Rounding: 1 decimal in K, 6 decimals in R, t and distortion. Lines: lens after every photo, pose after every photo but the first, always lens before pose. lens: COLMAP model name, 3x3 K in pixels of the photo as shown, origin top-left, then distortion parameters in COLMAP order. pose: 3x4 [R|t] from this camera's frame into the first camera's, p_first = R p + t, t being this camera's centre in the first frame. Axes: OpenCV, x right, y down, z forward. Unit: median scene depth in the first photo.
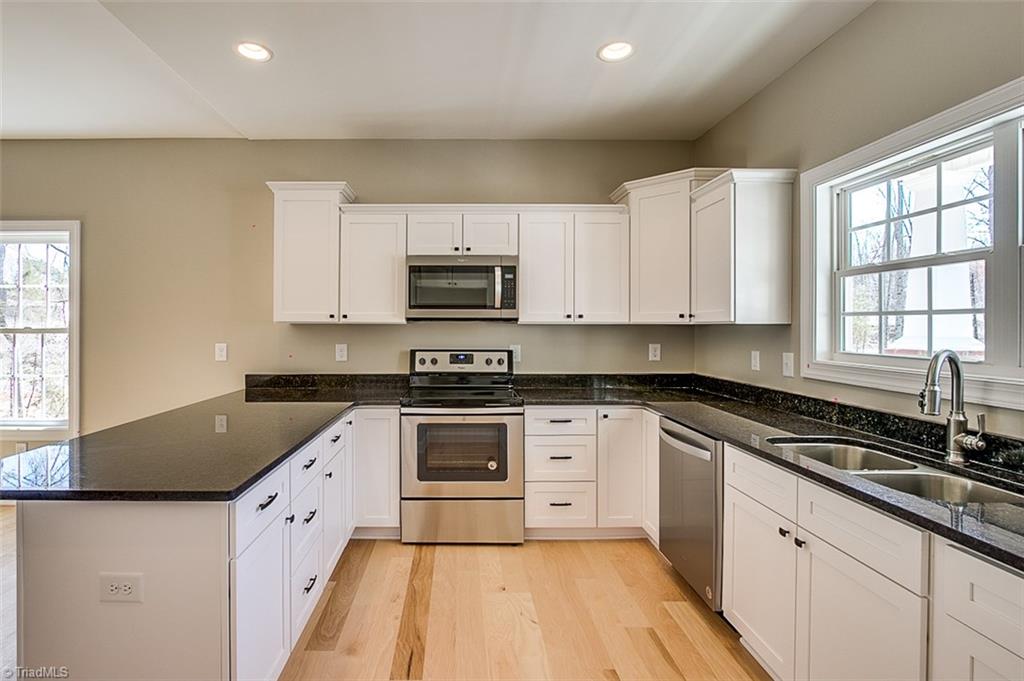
lens RADIAL K [[473.6, 0, 457.3], [0, 473.6, 329.0], [0, 0, 1]] dist [-0.017171, 0.004107]
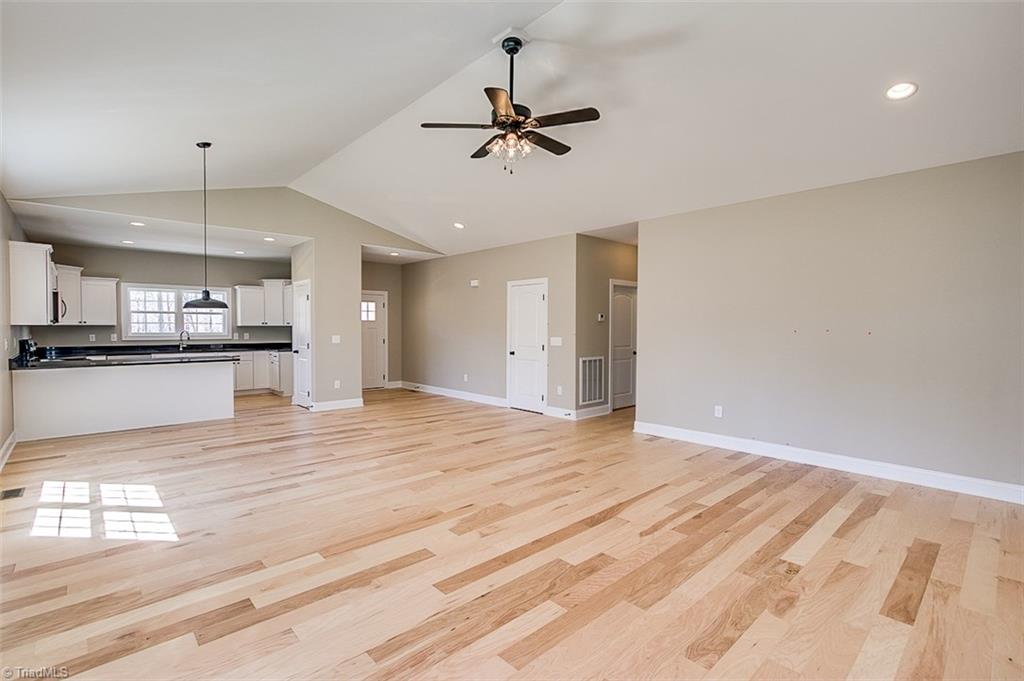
lens RADIAL K [[473.6, 0, 503.7], [0, 473.6, 335.2], [0, 0, 1]] dist [-0.017171, 0.004107]
pose [[-0.657575, -0.015101, 0.753237, -2.876754], [0.002249, 0.999755, 0.022007, -0.006720], [-0.753385, 0.016165, -0.657380, 0.891458]]
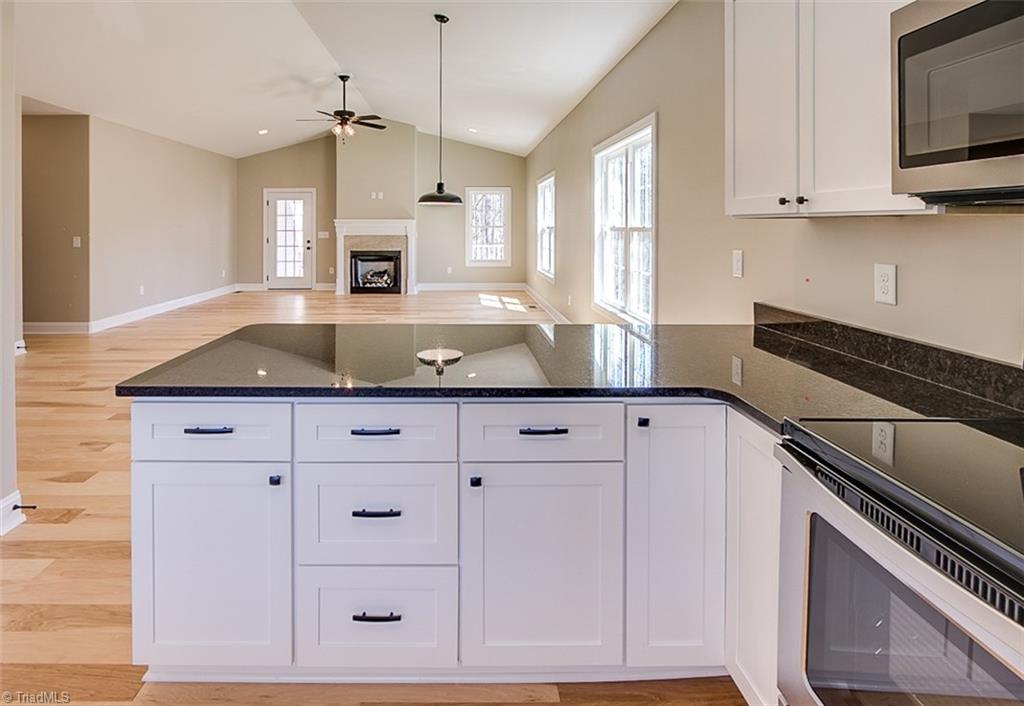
lens RADIAL K [[528.7, 0, 468.7], [0, 528.7, 223.8], [0, 0, 1]] dist [-0.026739, 0.003681]
pose [[0.005475, -0.004504, -0.999975, 0.259560], [-0.006212, 0.999970, -0.004538, -0.000007], [0.999966, 0.006237, 0.005447, 0.692920]]
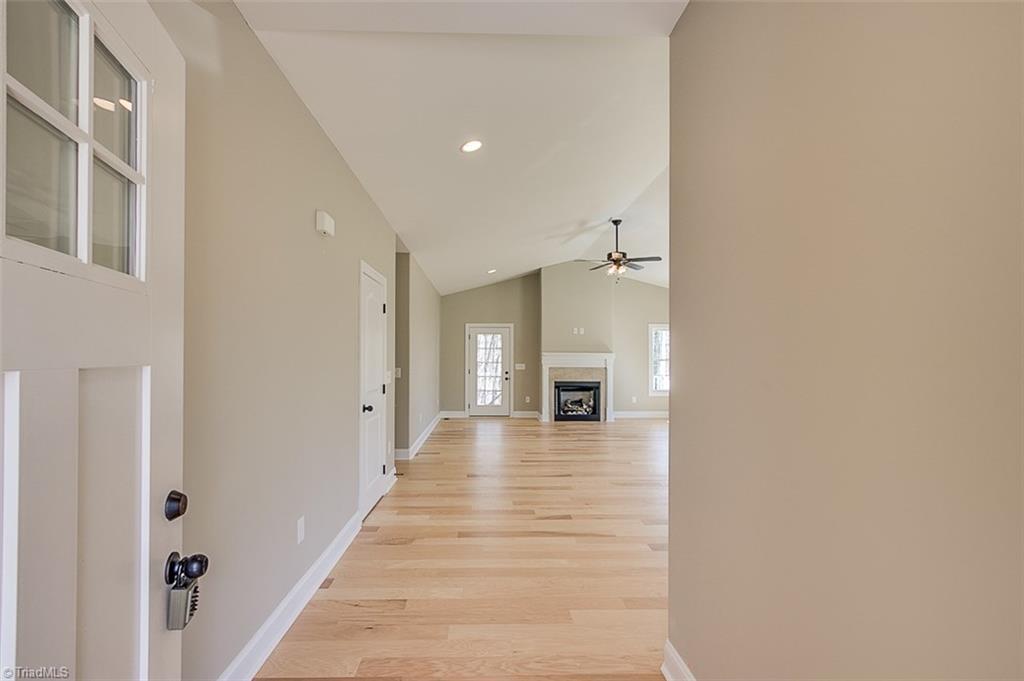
lens RADIAL K [[473.6, 0, 486.3], [0, 473.6, 351.8], [0, 0, 1]] dist [-0.017171, 0.004107]
pose [[0.001137, -0.014048, -0.999901, 0.176472], [-0.012499, 0.999823, -0.014061, 0.007247], [0.999921, 0.012513, 0.000961, -0.462415]]
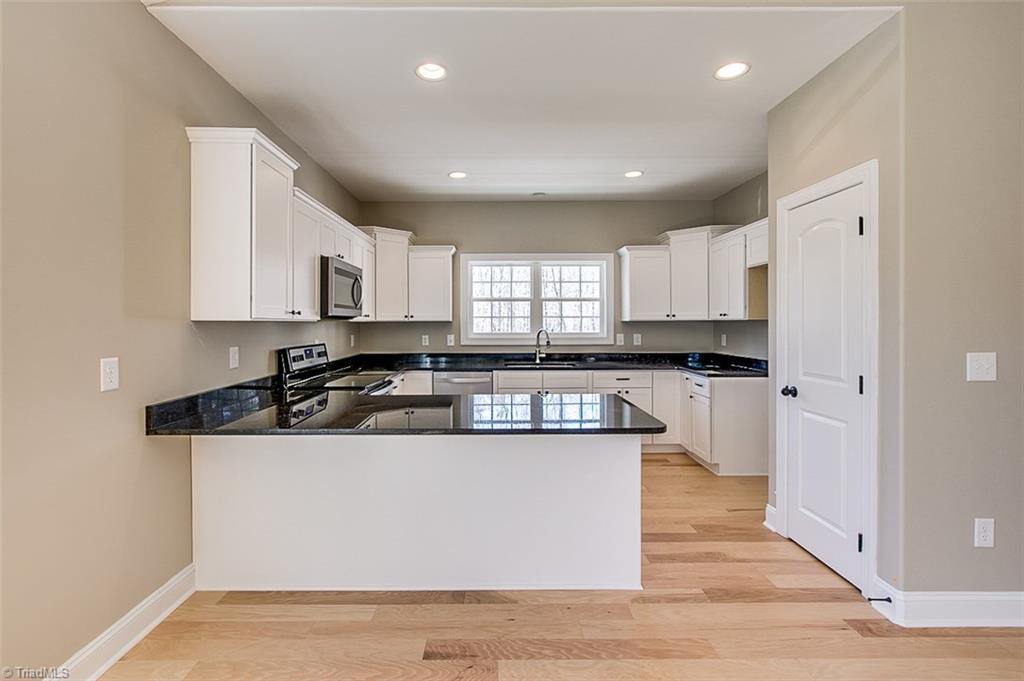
lens RADIAL K [[473.6, 0, 496.6], [0, 473.6, 324.5], [0, 0, 1]] dist [-0.017171, 0.004107]
pose [[0.010958, -0.007380, 0.999913, -1.154314], [0.008642, 0.999936, 0.007285, -0.007579], [-0.999903, 0.008562, 0.011021, 0.622763]]
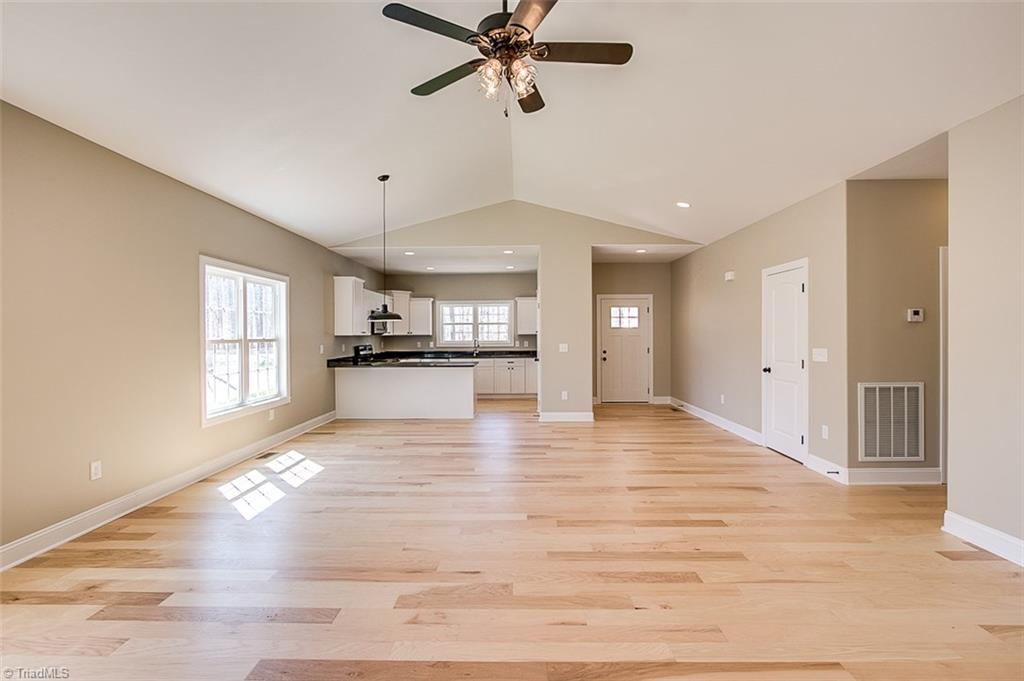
lens RADIAL K [[473.6, 0, 505.7], [0, 473.6, 338.0], [0, 0, 1]] dist [-0.017171, 0.004107]
pose [[0.043256, -0.007611, 0.999035, -2.823874], [0.014844, 0.999865, 0.006975, -0.003671], [-0.998954, 0.014528, 0.043363, 0.125505]]
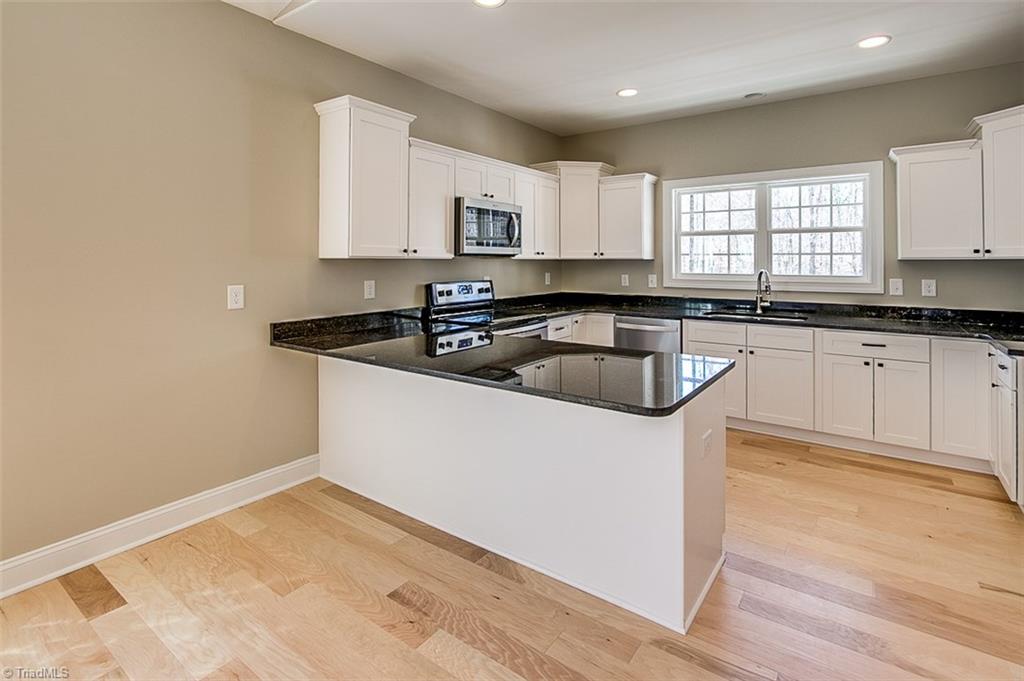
lens RADIAL K [[503.7, 0, 510.0], [0, 503.7, 256.5], [0, 0, 1]] dist [-0.017584, 0.001213]
pose [[0.600912, 0.004829, 0.799301, -0.977303], [0.005501, 0.999933, -0.010177, -0.003679], [-0.799297, 0.010512, 0.600845, 0.210906]]
